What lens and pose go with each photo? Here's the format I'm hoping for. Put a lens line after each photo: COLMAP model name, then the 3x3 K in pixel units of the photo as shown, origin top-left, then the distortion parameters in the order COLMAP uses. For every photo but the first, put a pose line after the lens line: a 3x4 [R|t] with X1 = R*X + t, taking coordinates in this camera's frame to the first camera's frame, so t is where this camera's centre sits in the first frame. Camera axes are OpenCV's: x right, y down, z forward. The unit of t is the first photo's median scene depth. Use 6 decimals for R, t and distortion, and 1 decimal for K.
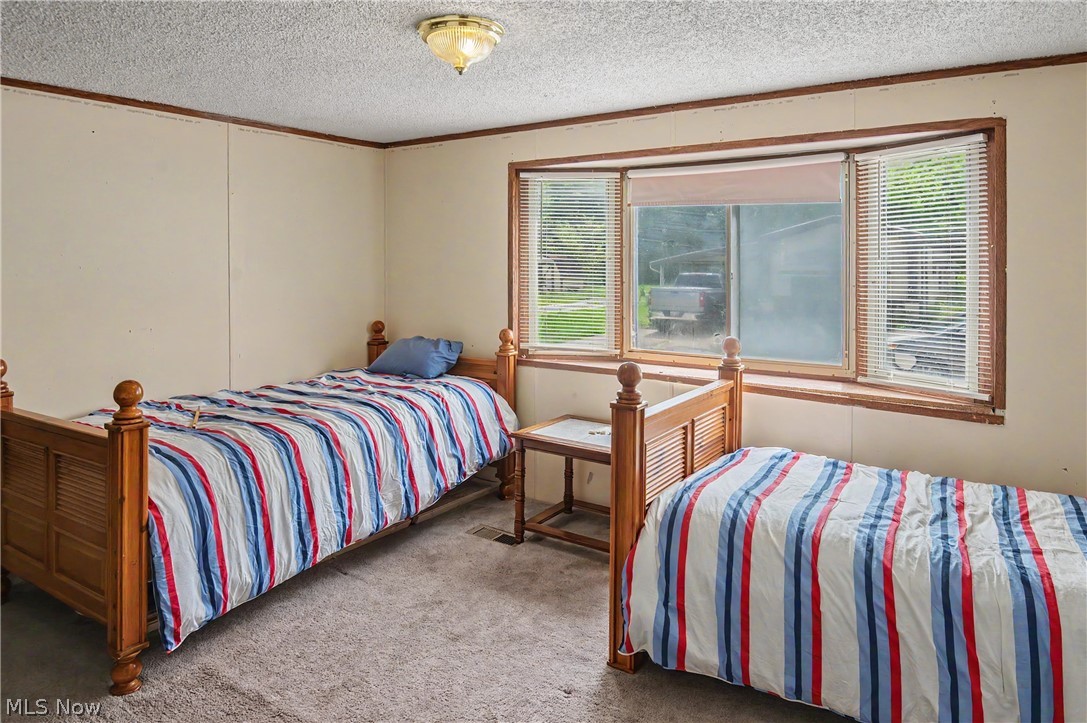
lens RADIAL K [[696.6, 0, 543.5], [0, 696.6, 361.5], [0, 0, 1]] dist [0.001025, -0.000924]
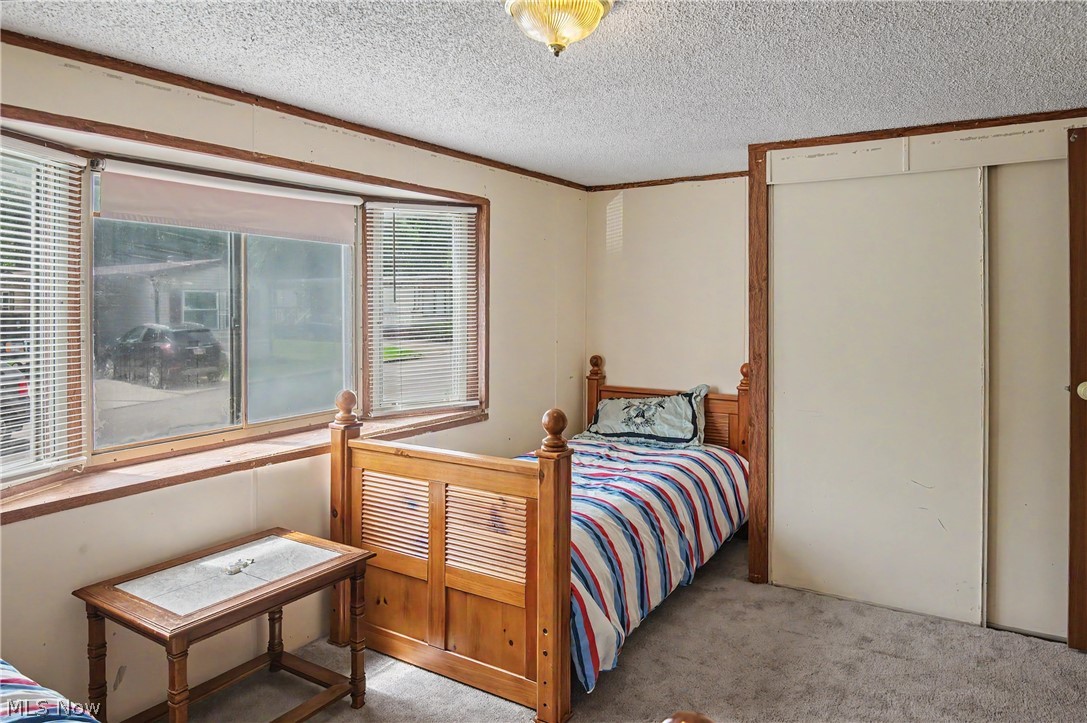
lens RADIAL K [[696.6, 0, 543.5], [0, 696.6, 361.5], [0, 0, 1]] dist [0.001025, -0.000924]
pose [[-0.034150, -0.093817, 0.995004, -0.620421], [0.144938, 0.984594, 0.097810, -0.124610], [-0.988851, 0.147554, -0.020026, 0.791914]]
